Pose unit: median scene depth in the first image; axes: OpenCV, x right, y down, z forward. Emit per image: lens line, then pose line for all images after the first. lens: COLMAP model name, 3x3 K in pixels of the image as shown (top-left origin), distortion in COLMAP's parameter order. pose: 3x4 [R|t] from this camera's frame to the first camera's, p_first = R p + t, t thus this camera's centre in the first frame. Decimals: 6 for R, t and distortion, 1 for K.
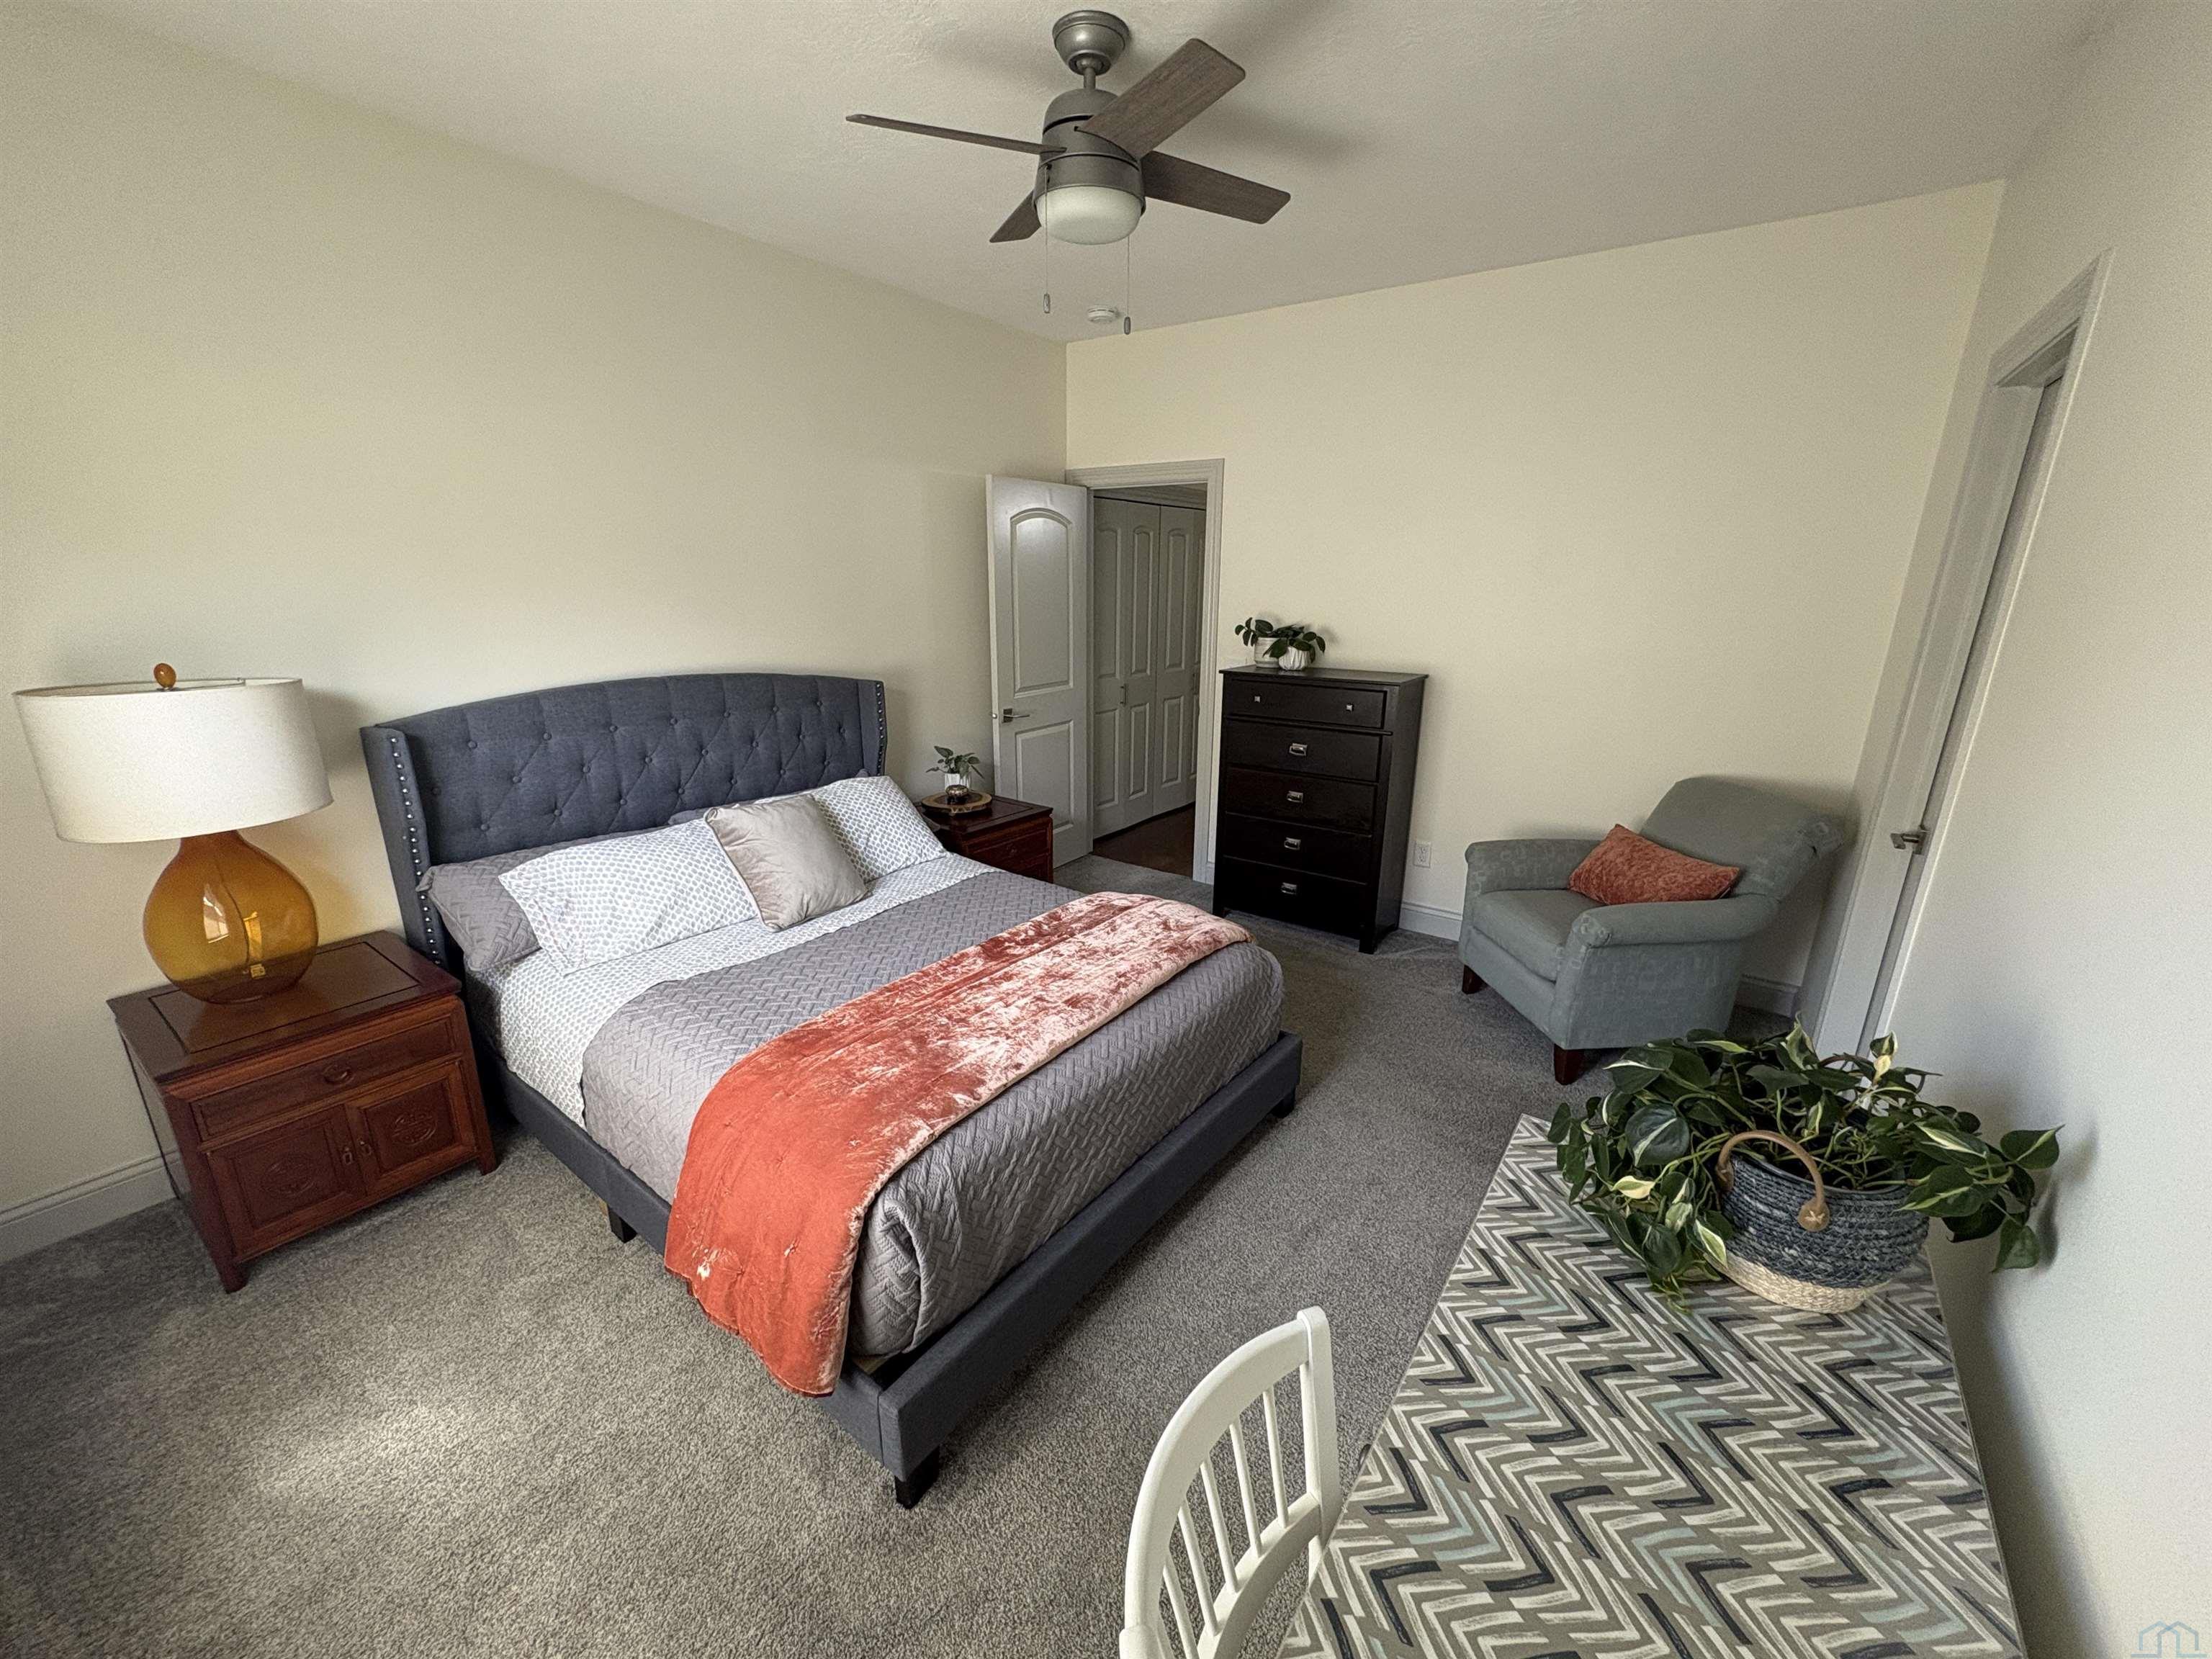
lens RADIAL K [[882.0, 0, 1106.0], [0, 882.0, 829.5], [0, 0, 1]] dist [0.001464, -0.000466]
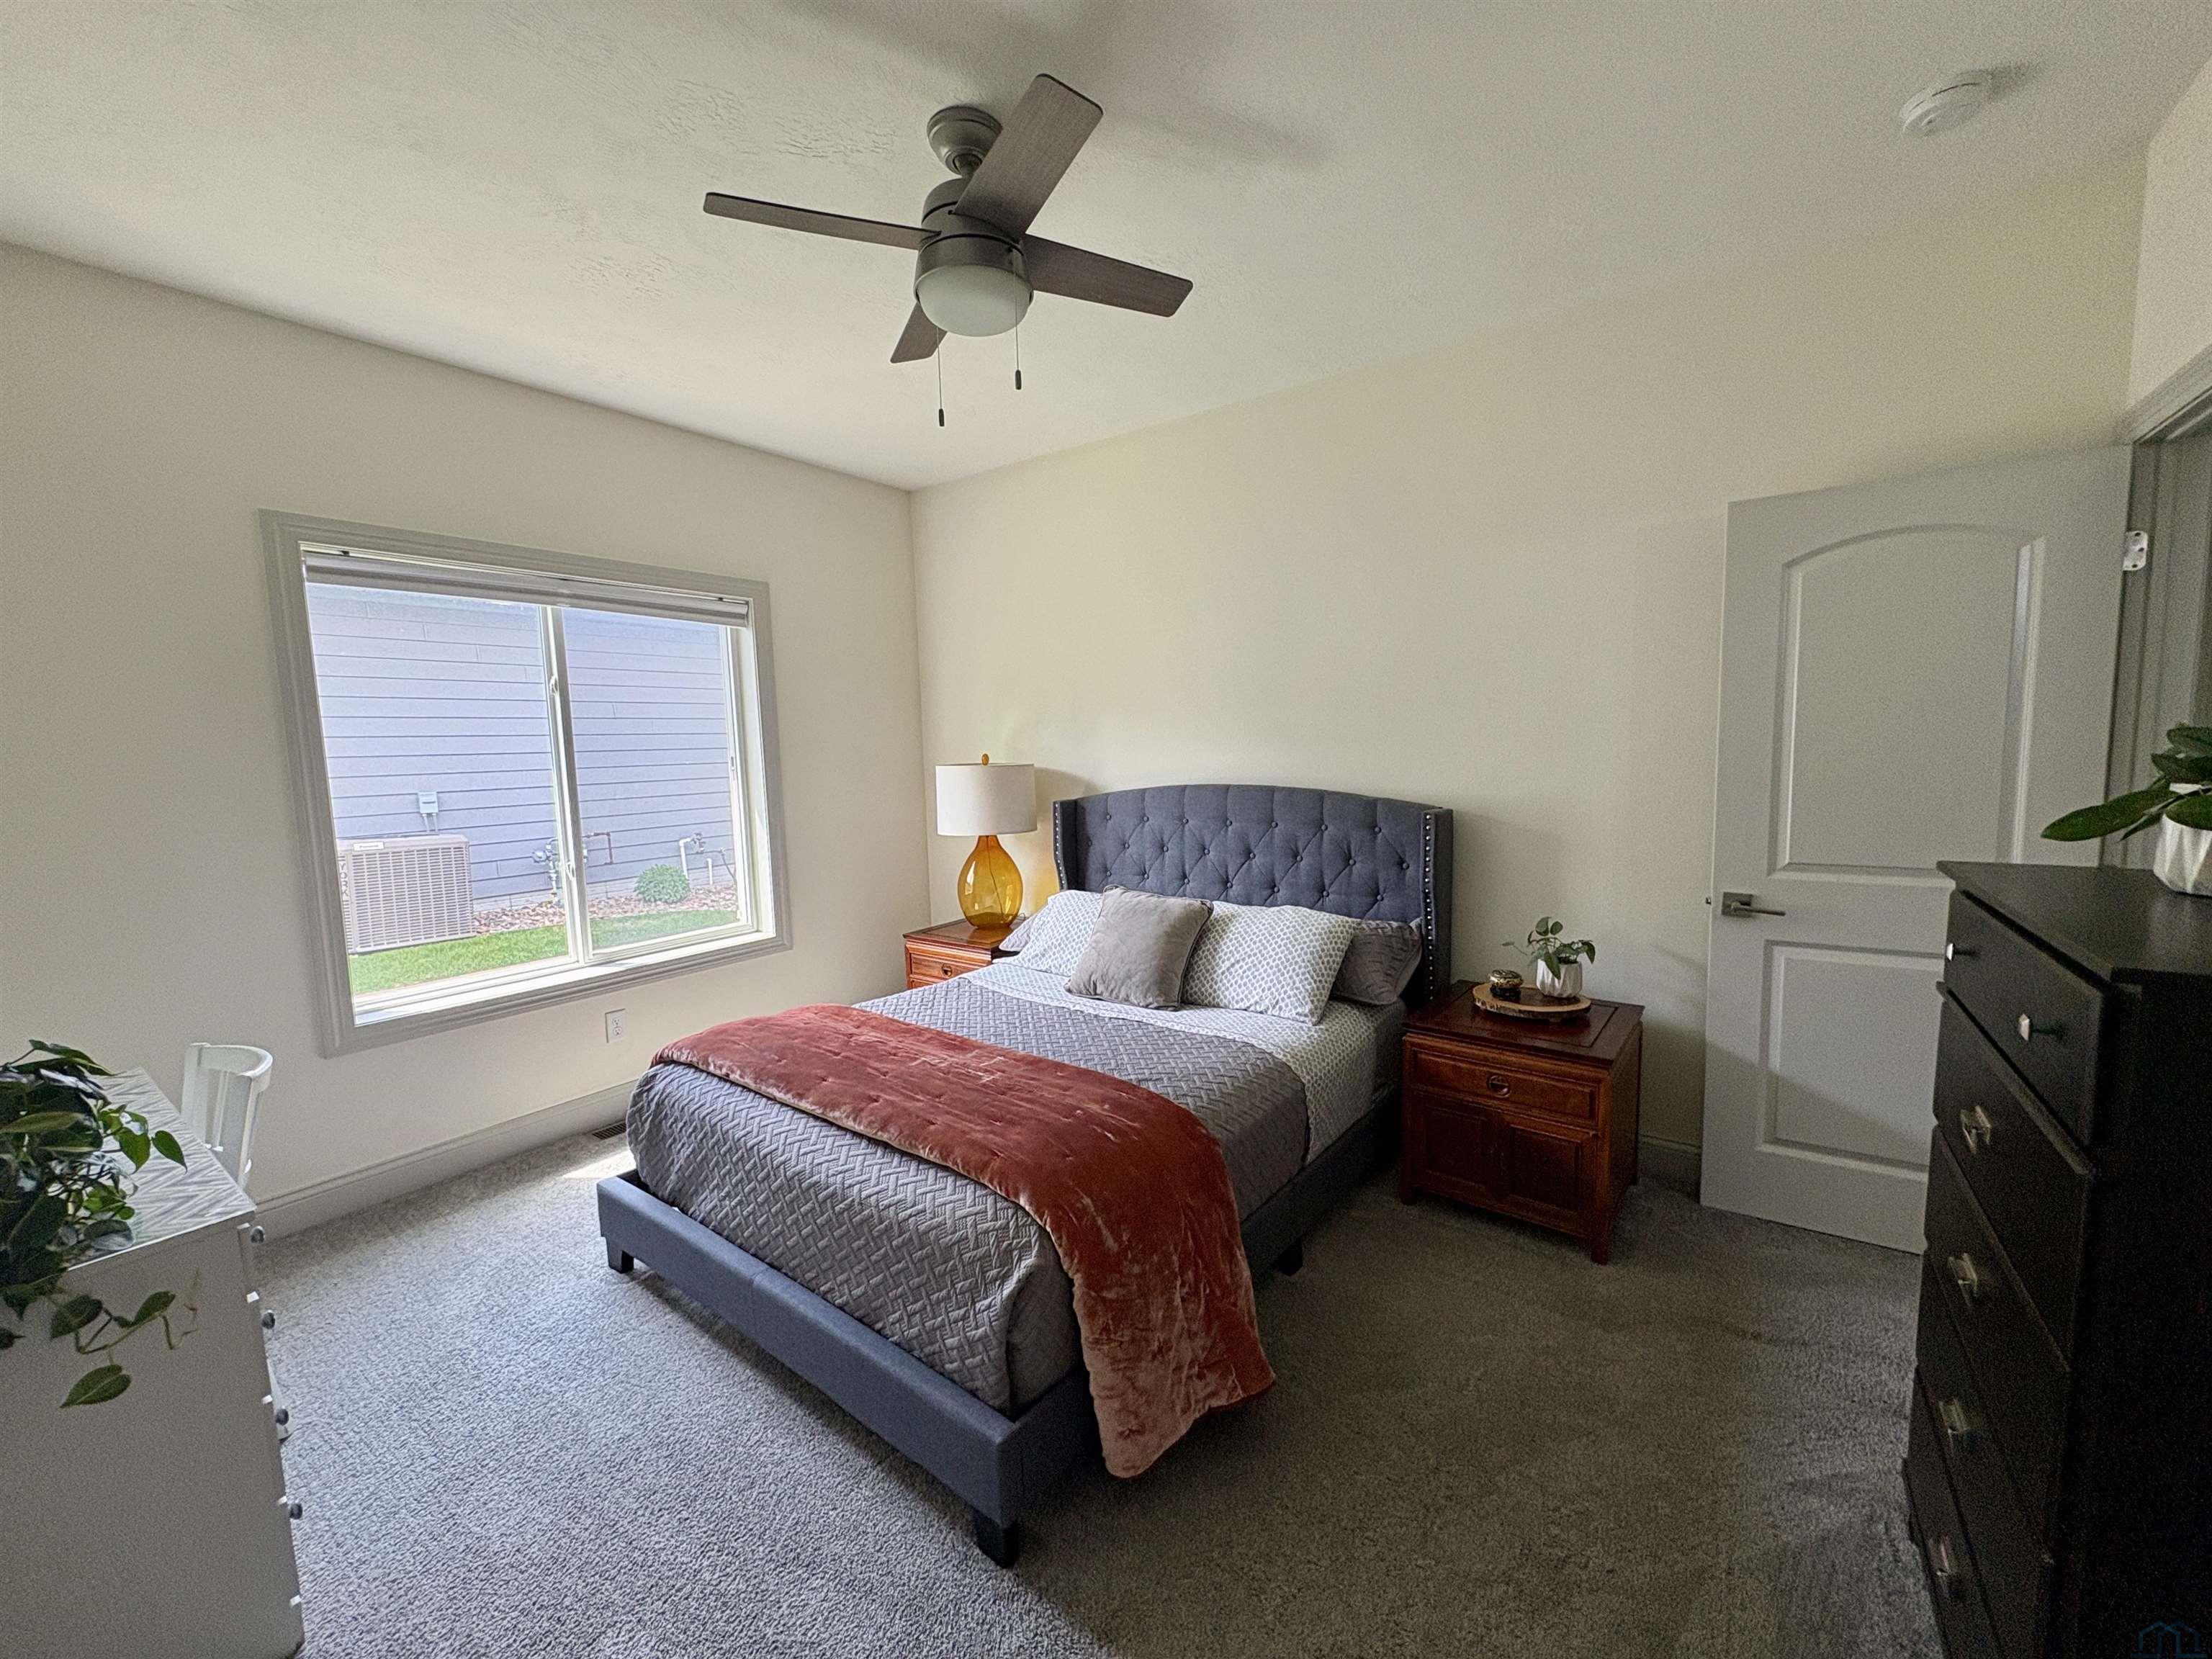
lens RADIAL K [[882.0, 0, 1106.0], [0, 882.0, 829.5], [0, 0, 1]] dist [0.001464, -0.000466]
pose [[-0.077553, 0.068418, -0.994638, 0.647743], [-0.256056, 0.962811, 0.086194, -0.172811], [0.963546, 0.261368, -0.057150, 0.922467]]
